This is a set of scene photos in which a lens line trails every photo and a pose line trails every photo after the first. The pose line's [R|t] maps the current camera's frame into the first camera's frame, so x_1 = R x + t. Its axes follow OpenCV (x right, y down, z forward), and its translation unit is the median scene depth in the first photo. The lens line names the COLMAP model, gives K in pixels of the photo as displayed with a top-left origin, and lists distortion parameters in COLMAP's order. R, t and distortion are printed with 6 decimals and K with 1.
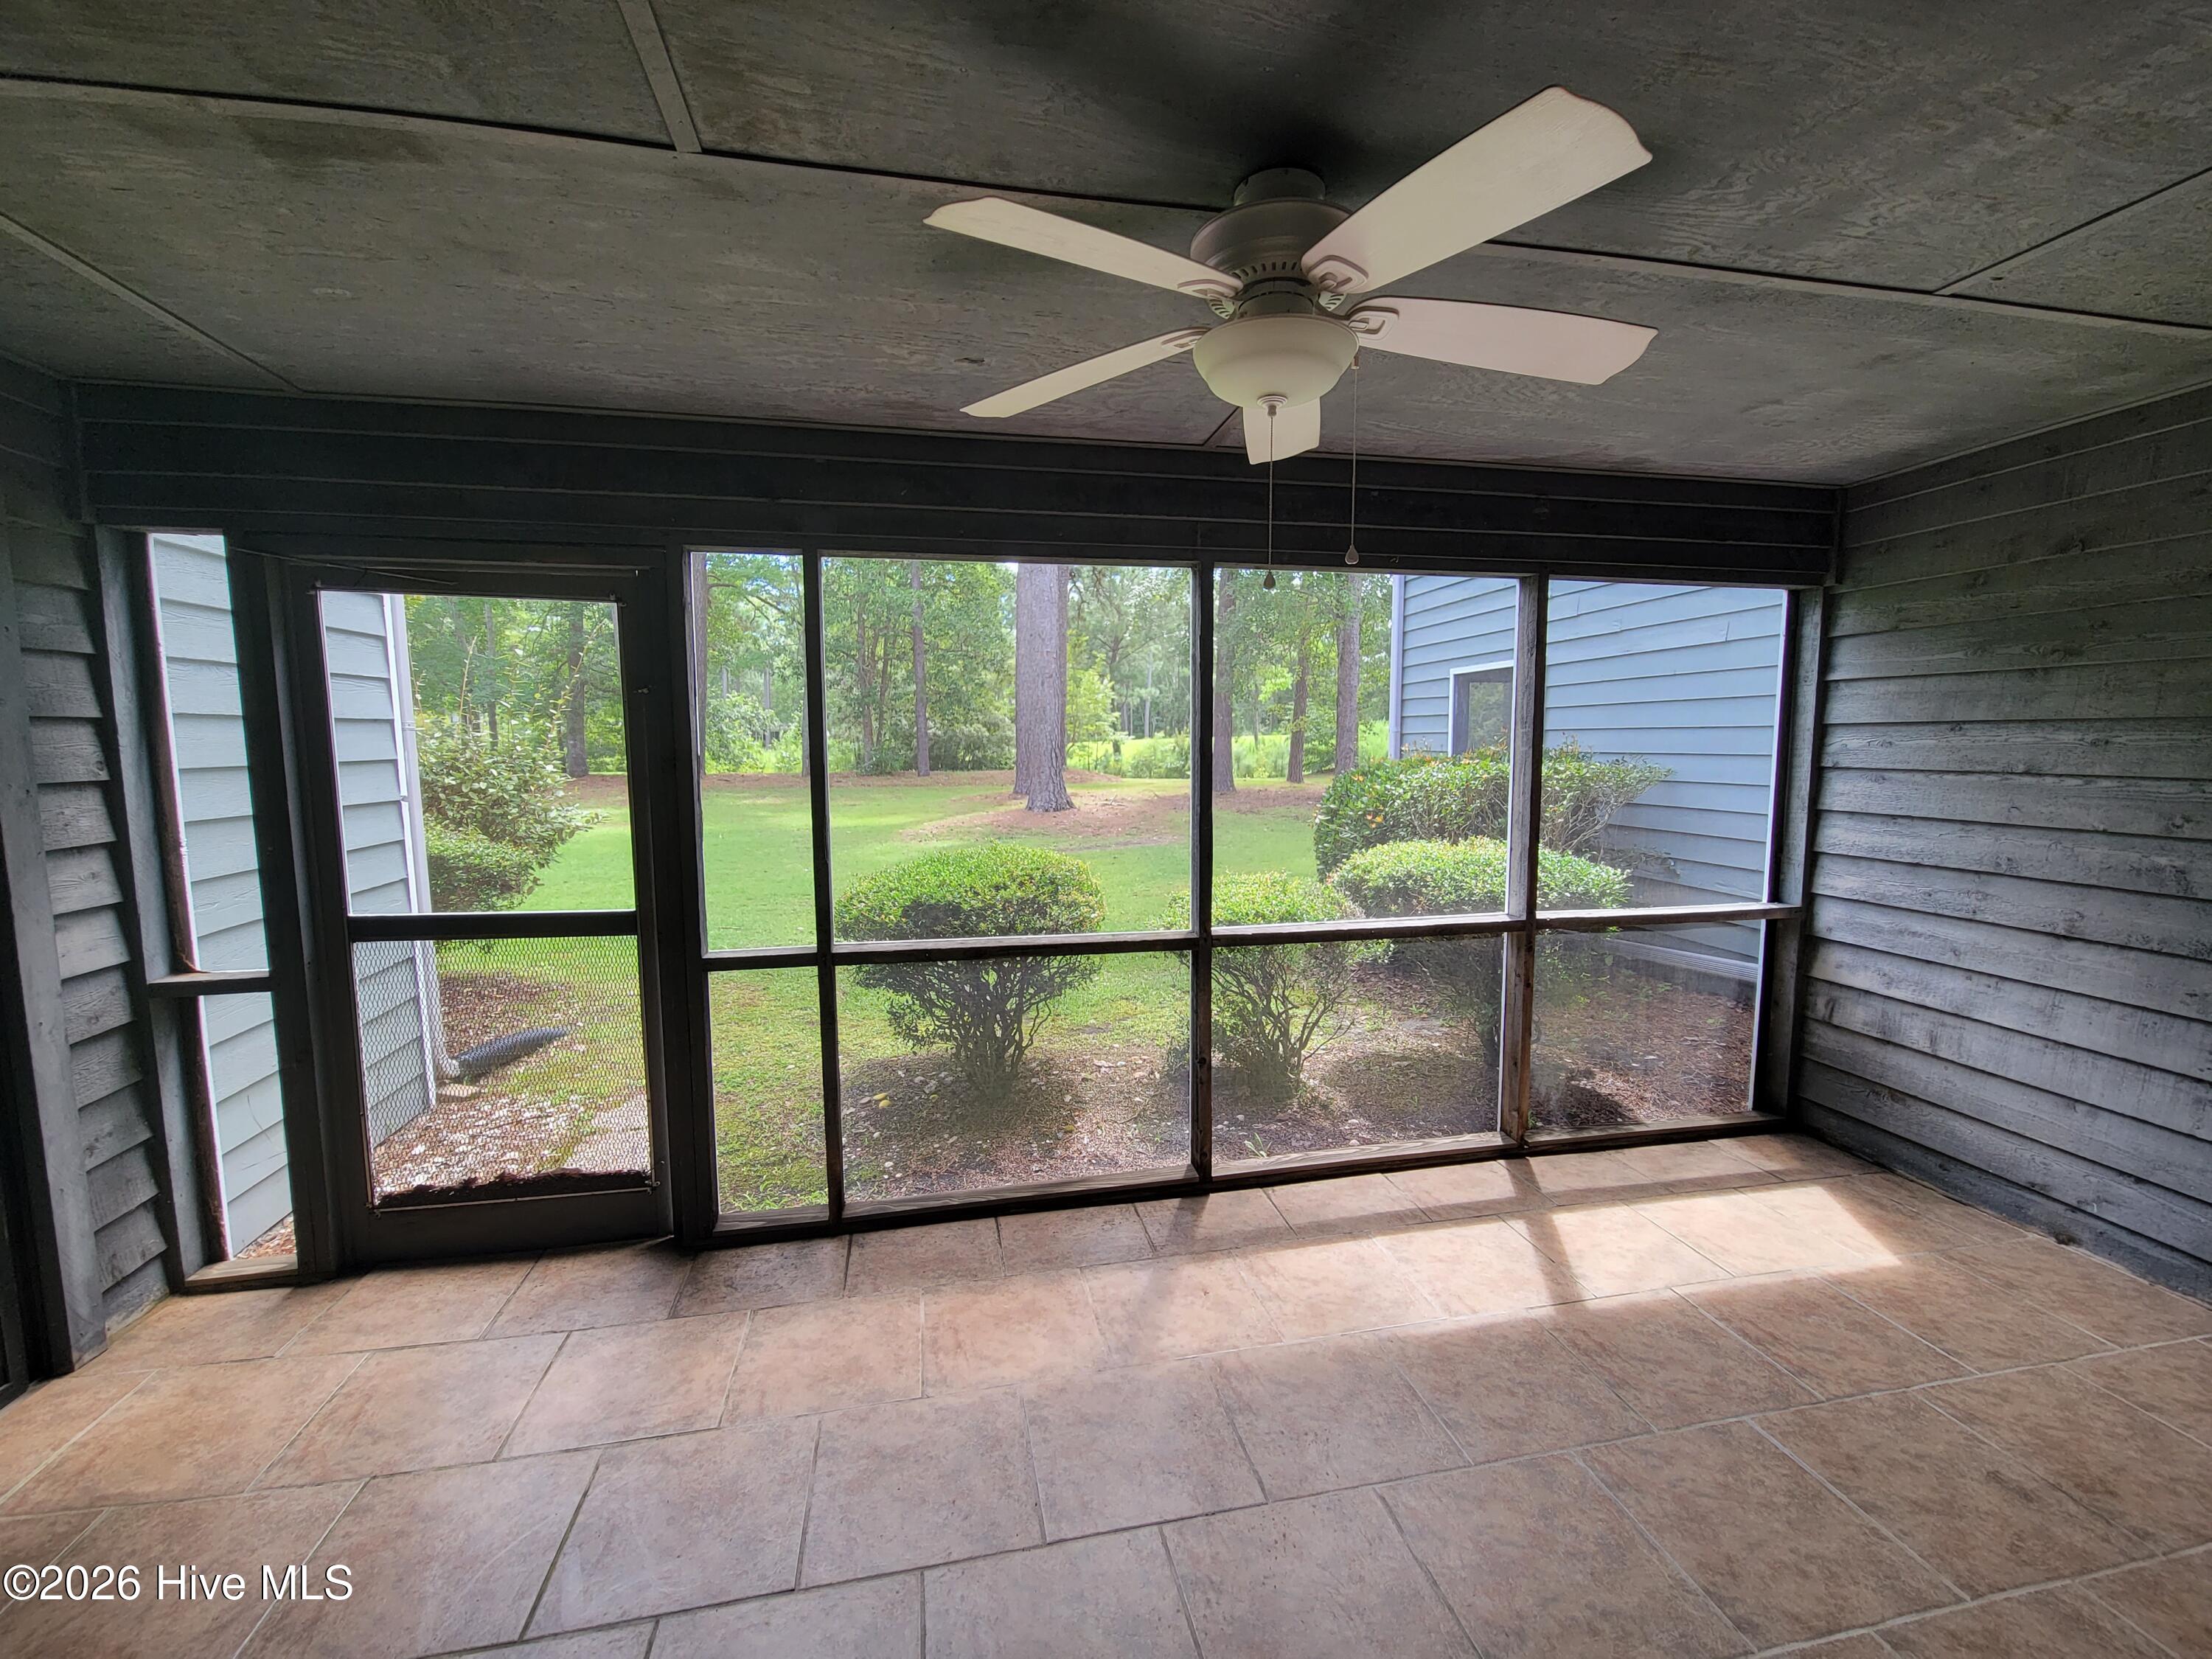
lens RADIAL K [[900.2, 0, 1096.2], [0, 900.2, 842.4], [0, 0, 1]] dist [0.001338, 0.000281]
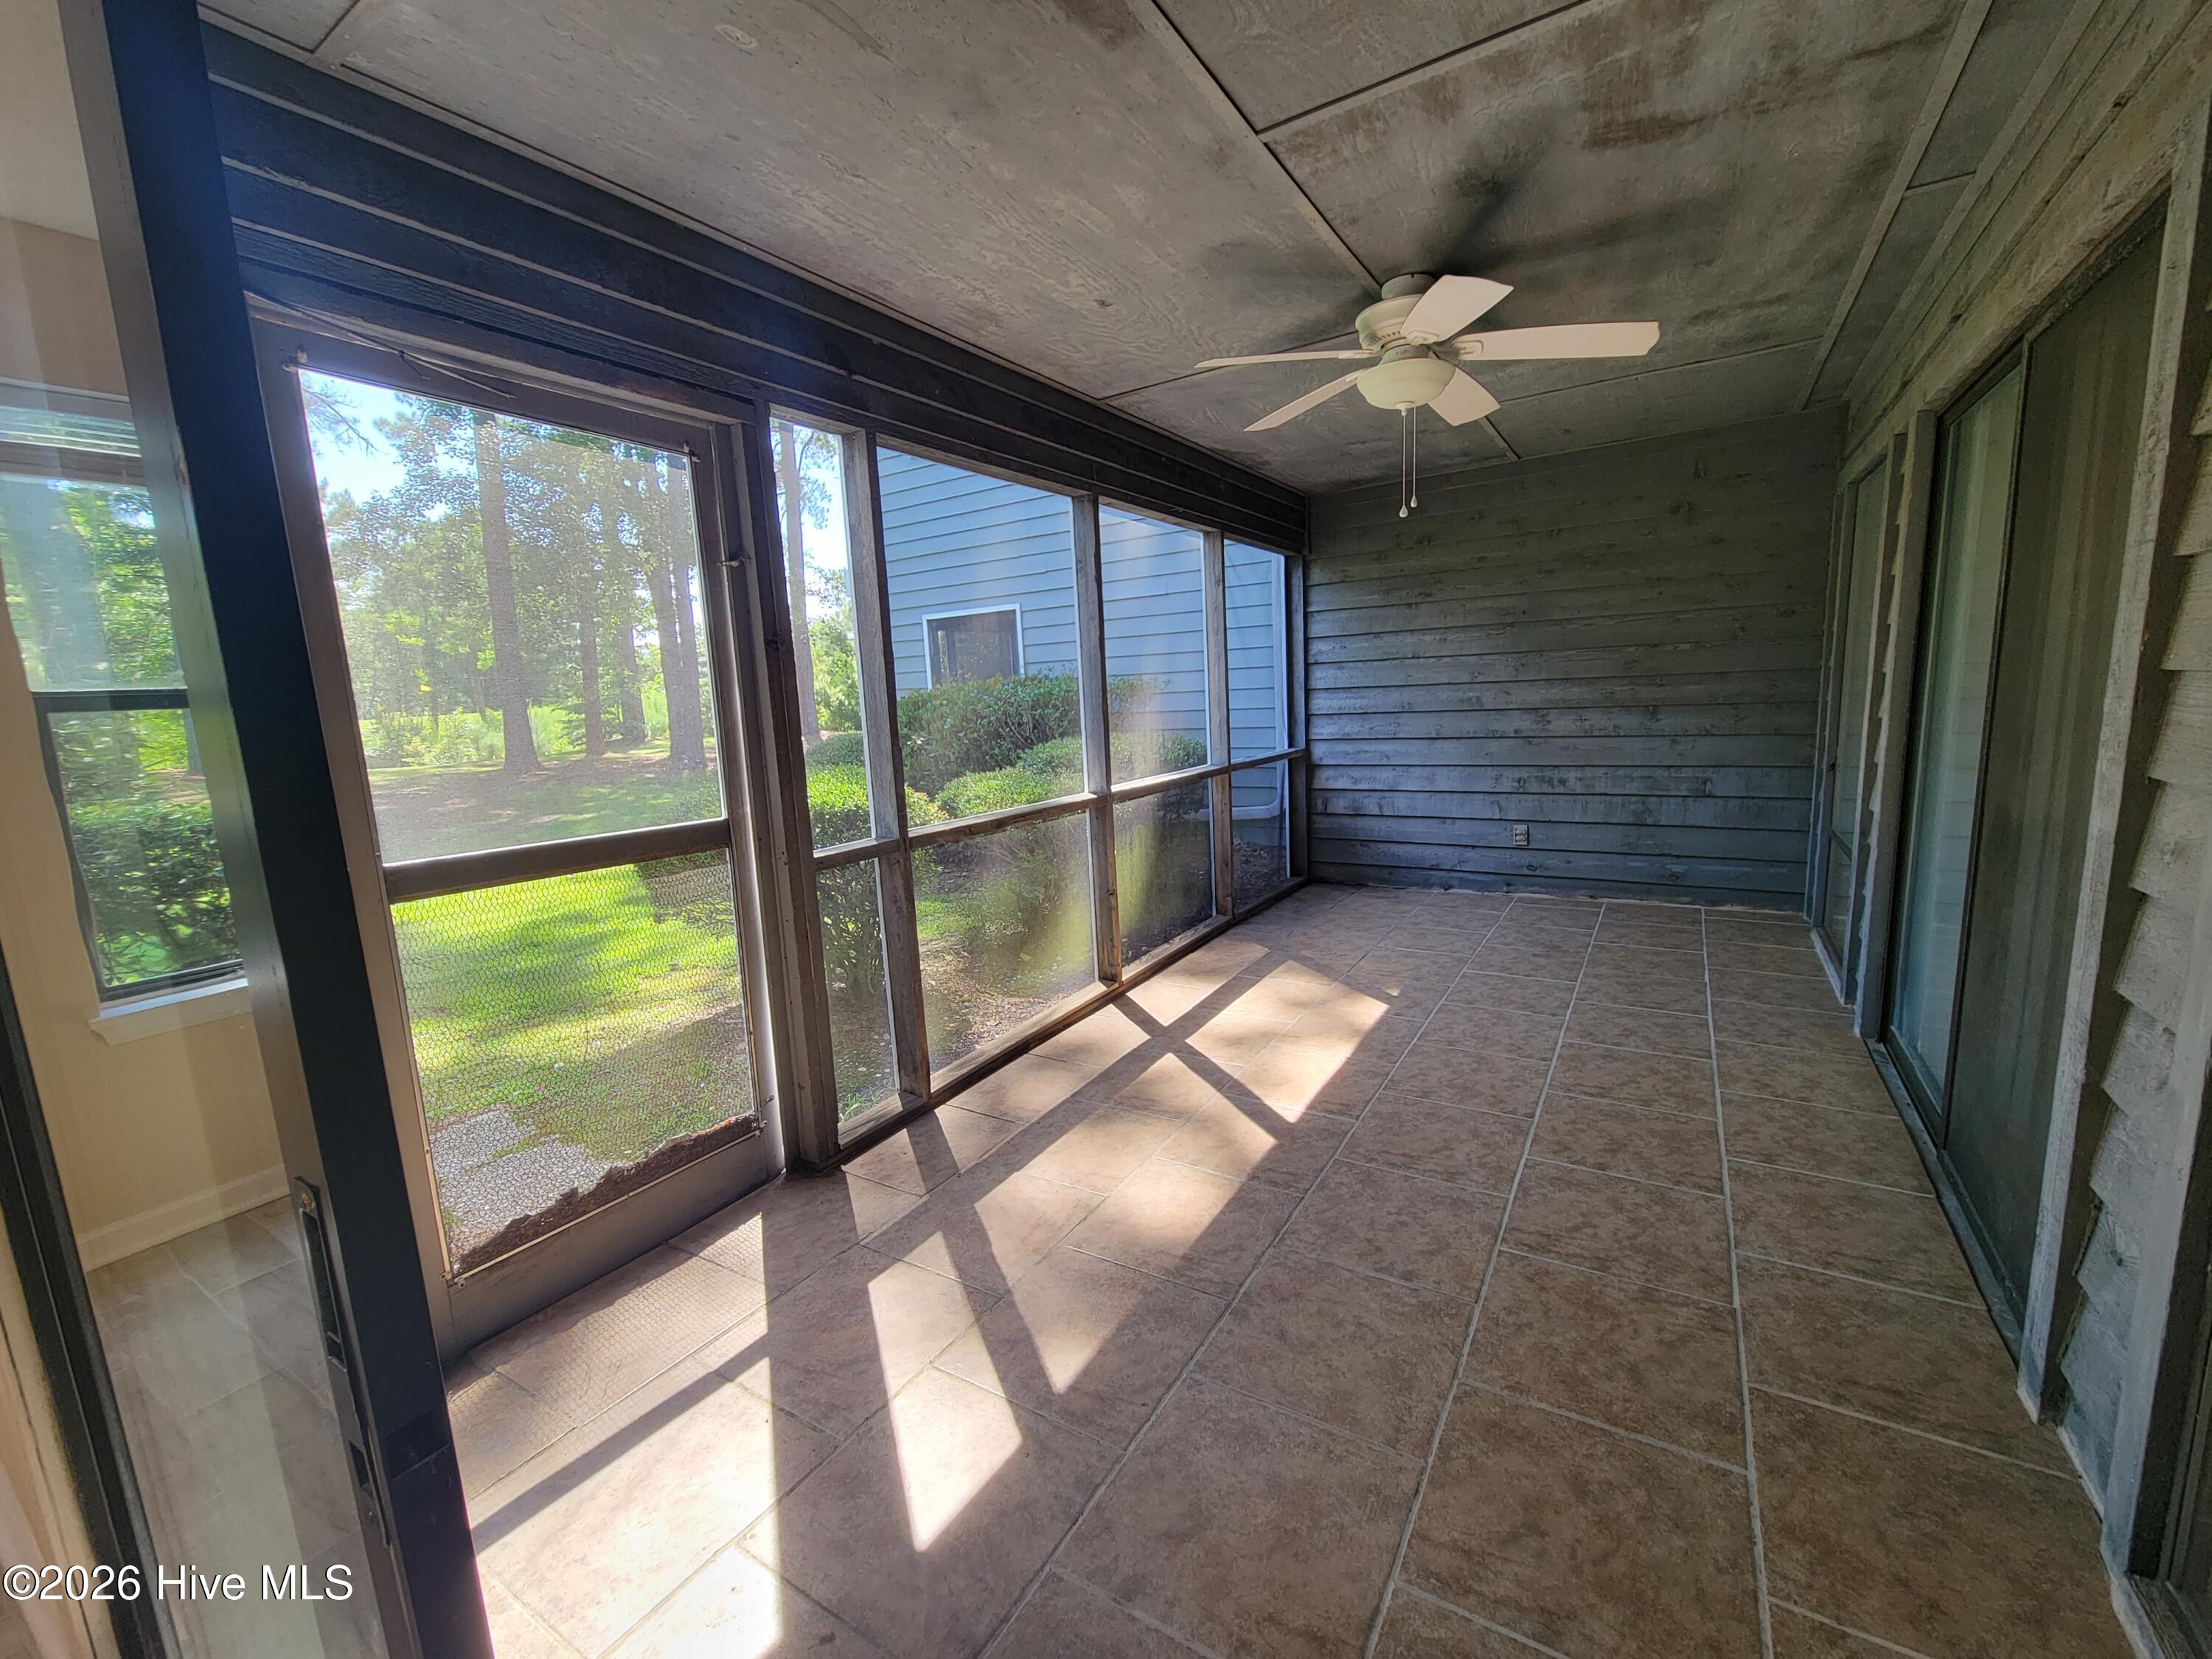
lens RADIAL K [[900.2, 0, 1095.6], [0, 900.2, 840.5], [0, 0, 1]] dist [0.001338, 0.000281]
pose [[0.693801, -0.146027, 0.705207, -0.802751], [0.121735, 0.988916, 0.085009, 0.059824], [-0.709804, 0.026868, 0.703887, 0.117489]]
